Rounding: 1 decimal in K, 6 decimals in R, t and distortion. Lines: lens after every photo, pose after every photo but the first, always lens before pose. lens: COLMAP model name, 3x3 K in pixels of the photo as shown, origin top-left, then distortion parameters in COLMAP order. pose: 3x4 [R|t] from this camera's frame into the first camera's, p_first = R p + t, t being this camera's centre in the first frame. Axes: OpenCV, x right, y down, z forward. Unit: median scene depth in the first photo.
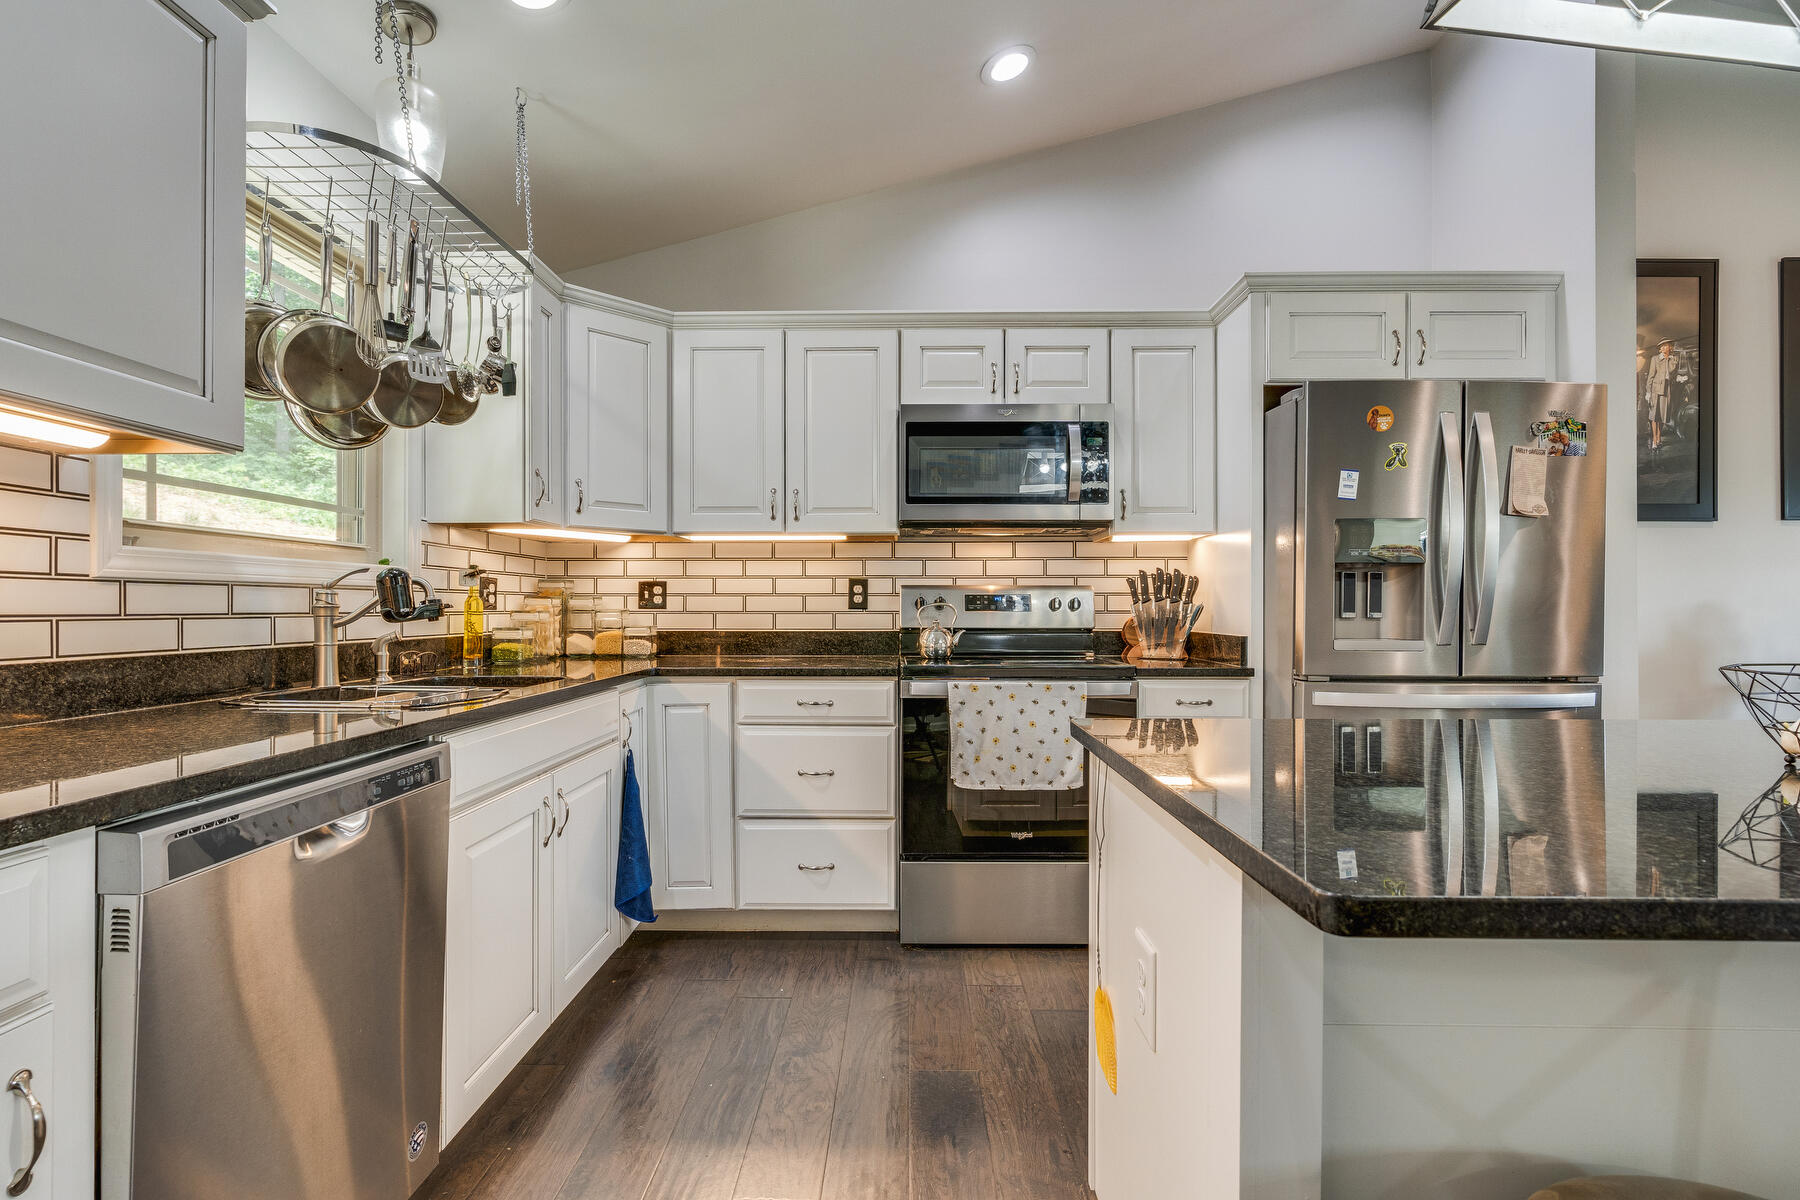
lens RADIAL K [[818.6, 0, 889.4], [0, 818.6, 607.5], [0, 0, 1]] dist [-0.007201, 0.001478]
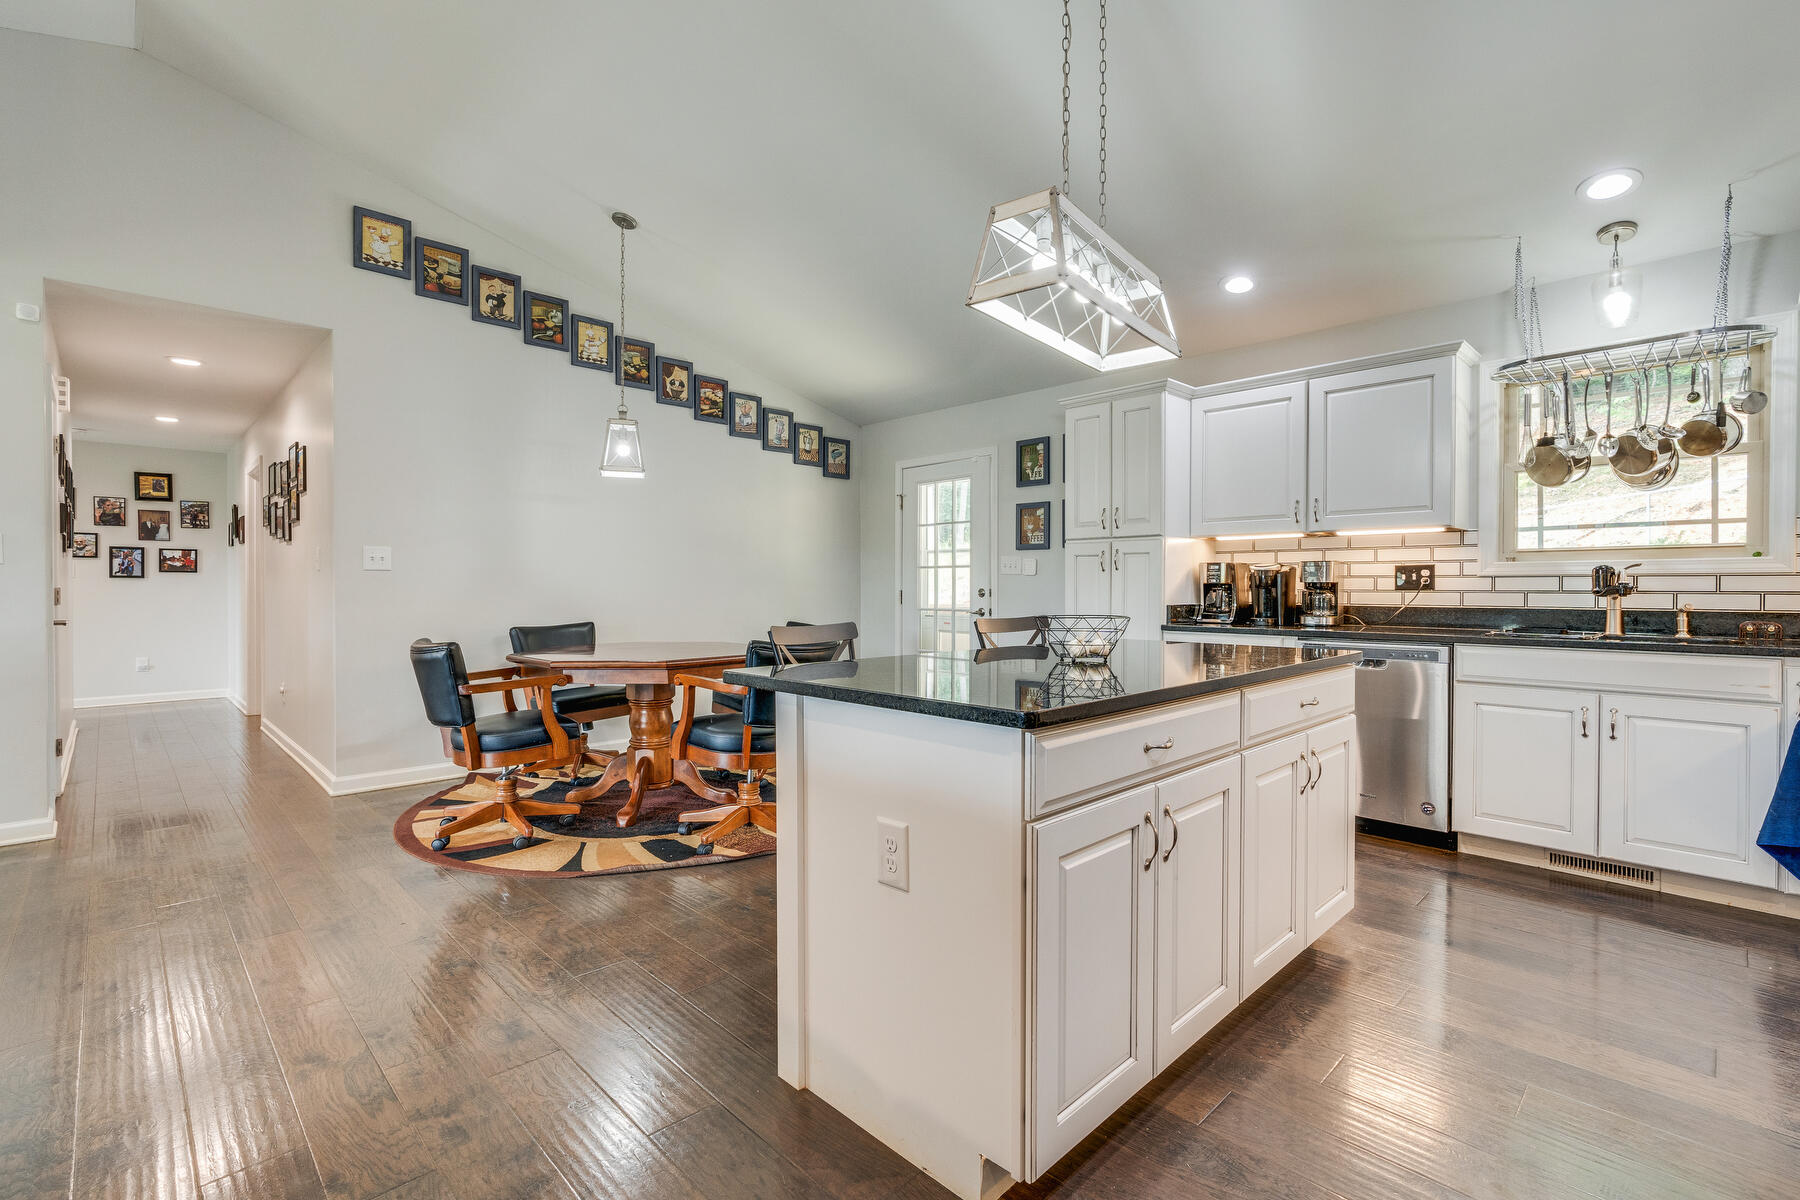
lens RADIAL K [[818.6, 0, 892.0], [0, 818.6, 594.5], [0, 0, 1]] dist [-0.007201, 0.001478]
pose [[-0.705099, 0.005411, -0.709088, 1.053023], [-0.001585, 0.999956, 0.009206, 0.000195], [0.709107, 0.007615, -0.705059, 0.736368]]
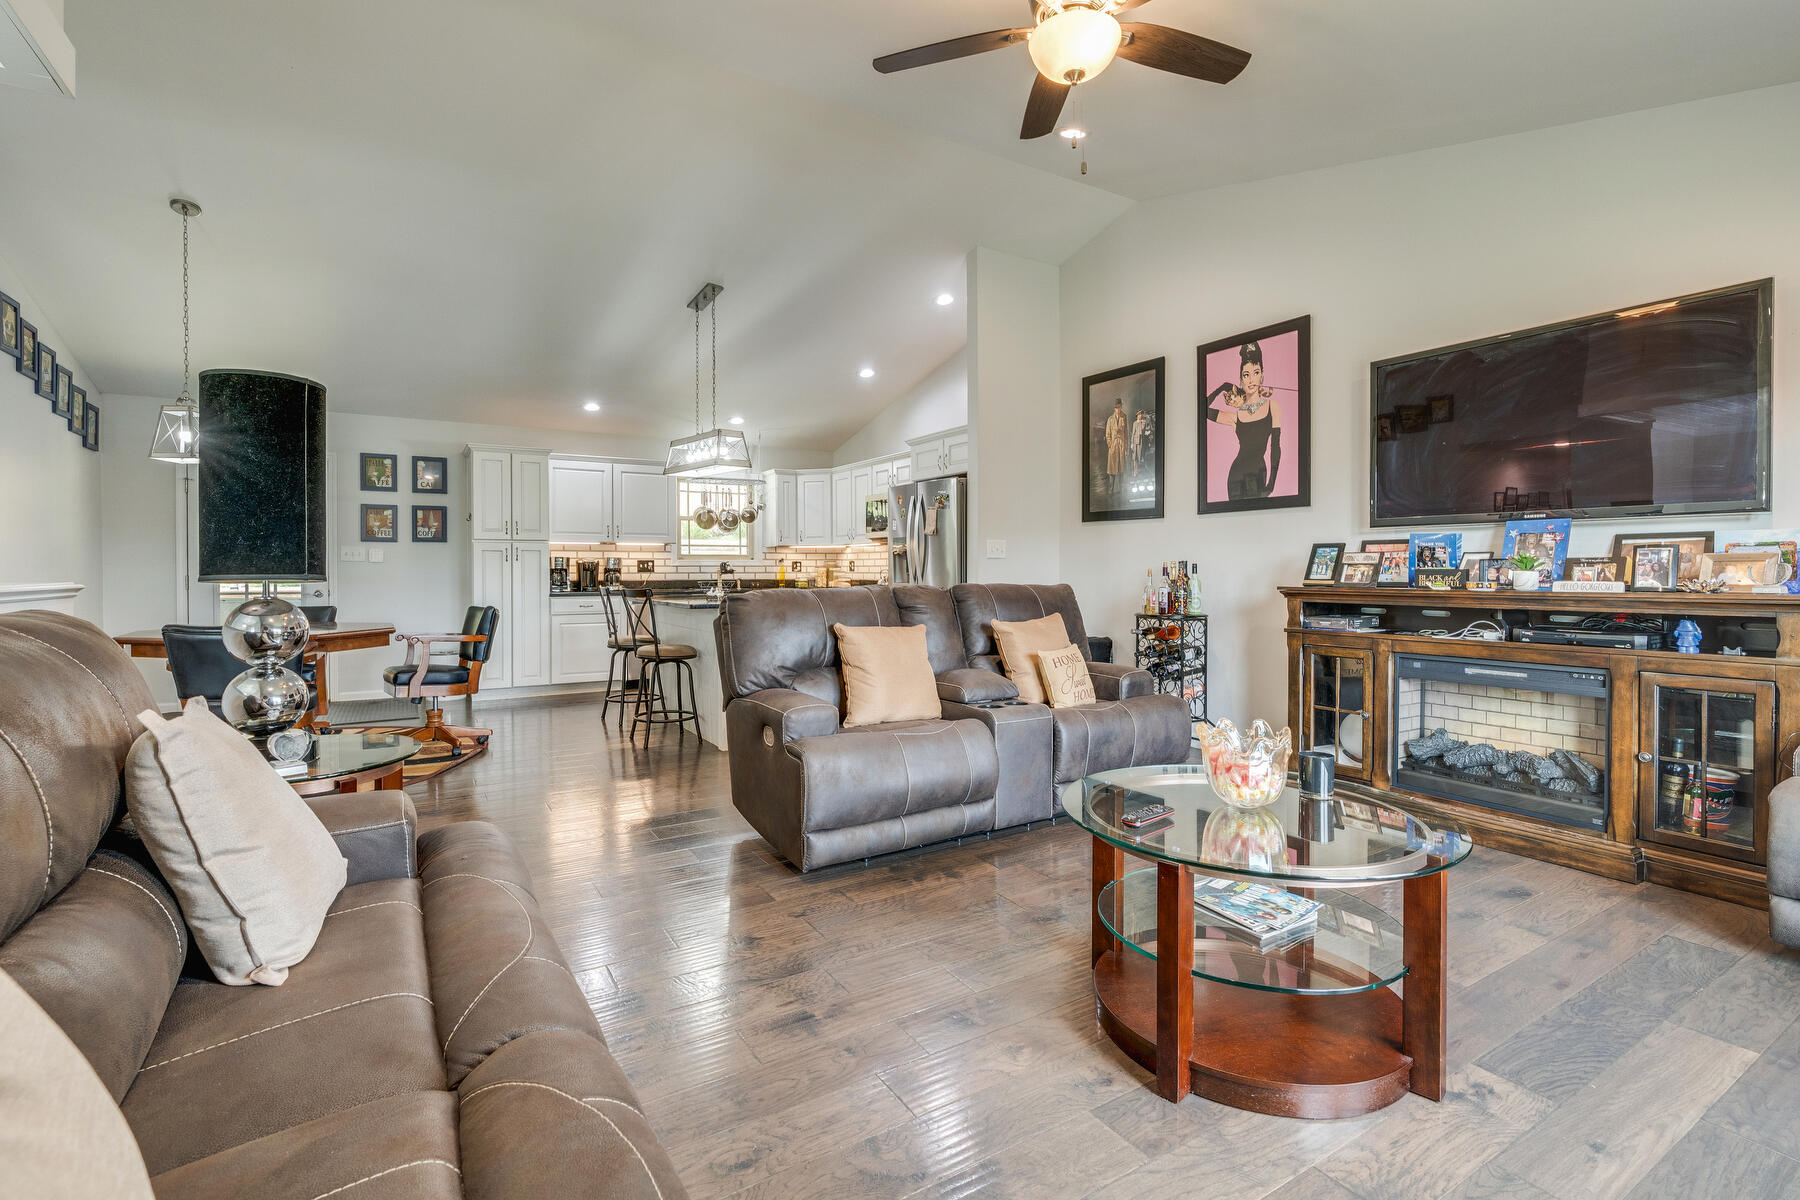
lens RADIAL K [[818.6, 0, 898.1], [0, 818.6, 575.7], [0, 0, 1]] dist [-0.007201, 0.001478]
pose [[0.539427, 0.003896, -0.842023, 2.287369], [0.001644, 0.999983, 0.005681, 0.001176], [0.842031, -0.004449, 0.539411, -0.363760]]
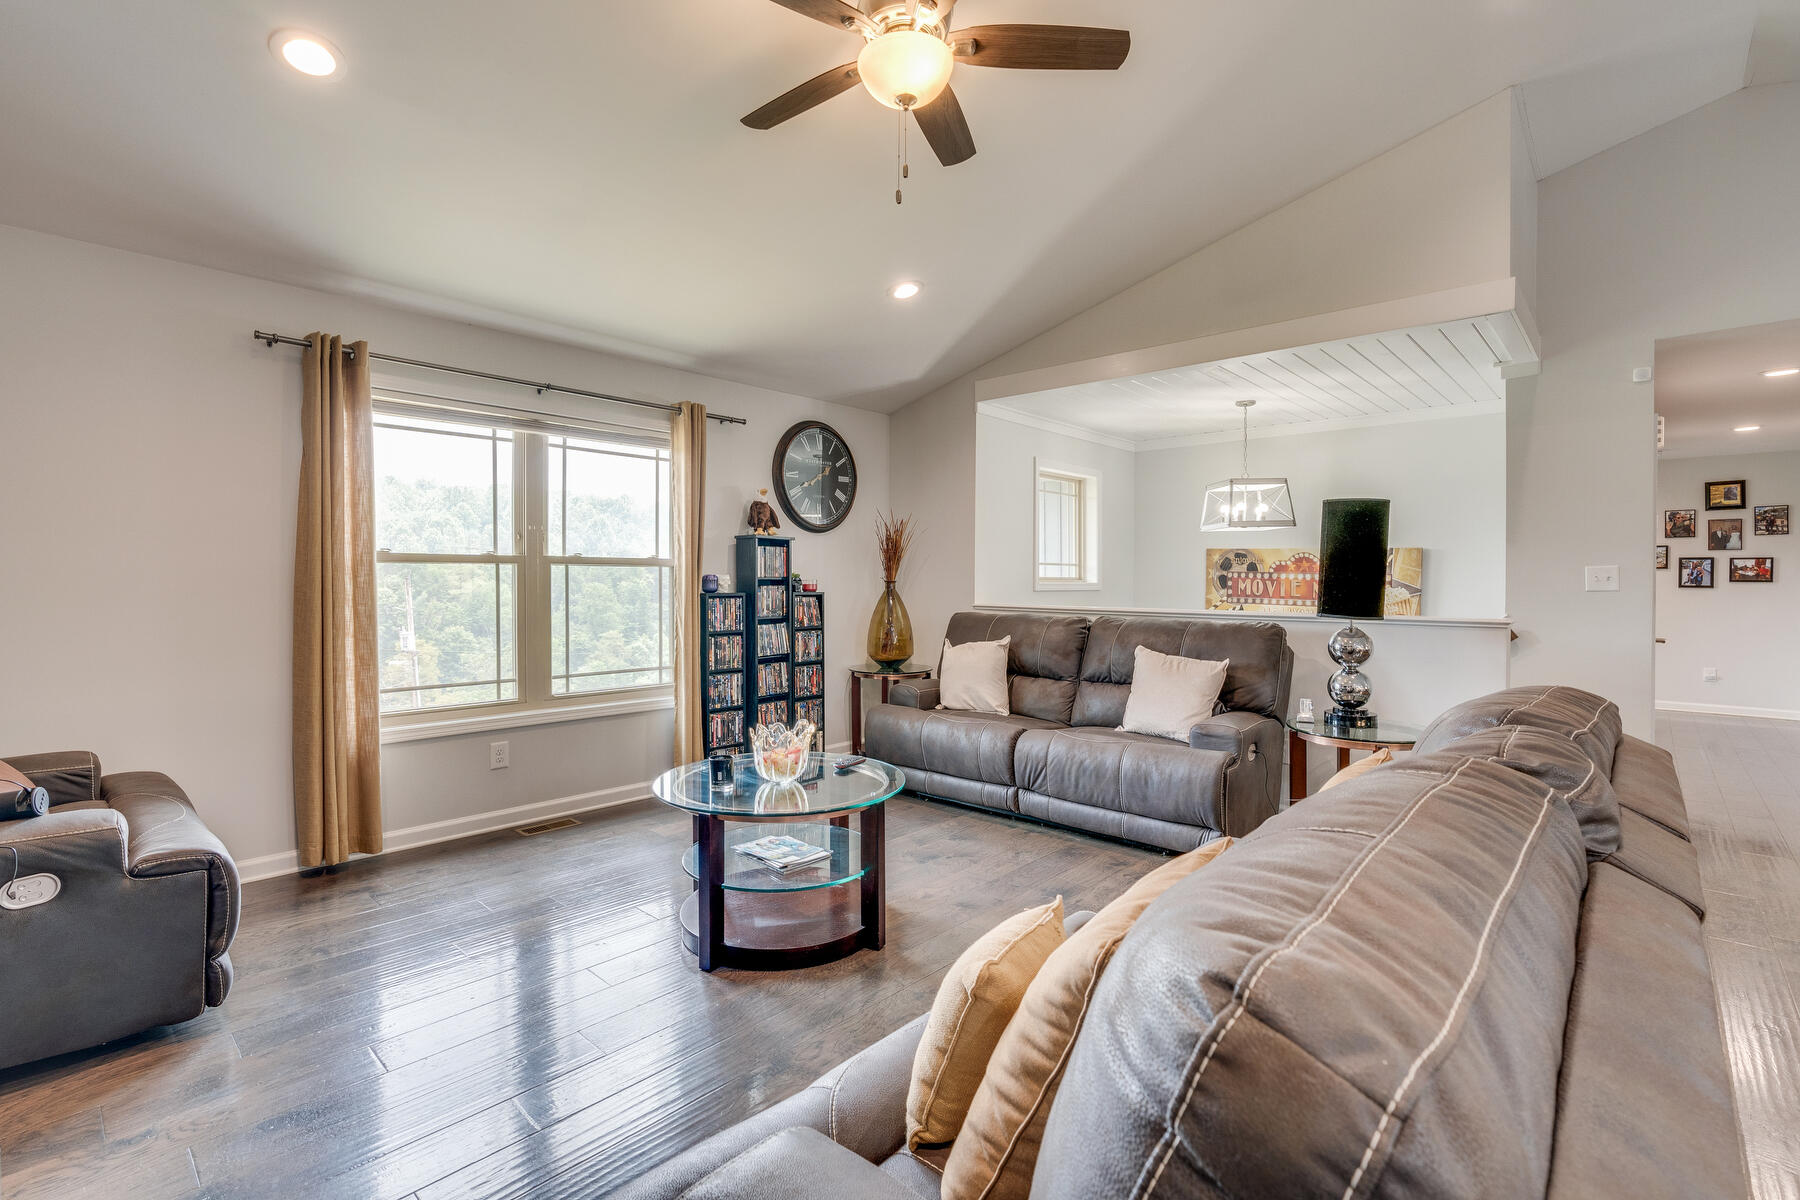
lens RADIAL K [[818.6, 0, 897.2], [0, 818.6, 587.5], [0, 0, 1]] dist [-0.007201, 0.001478]
pose [[-0.749317, -0.010030, 0.662135, 1.126589], [-0.003602, 0.999932, 0.011070, -0.047303], [-0.662201, 0.005910, -0.749303, 0.880269]]
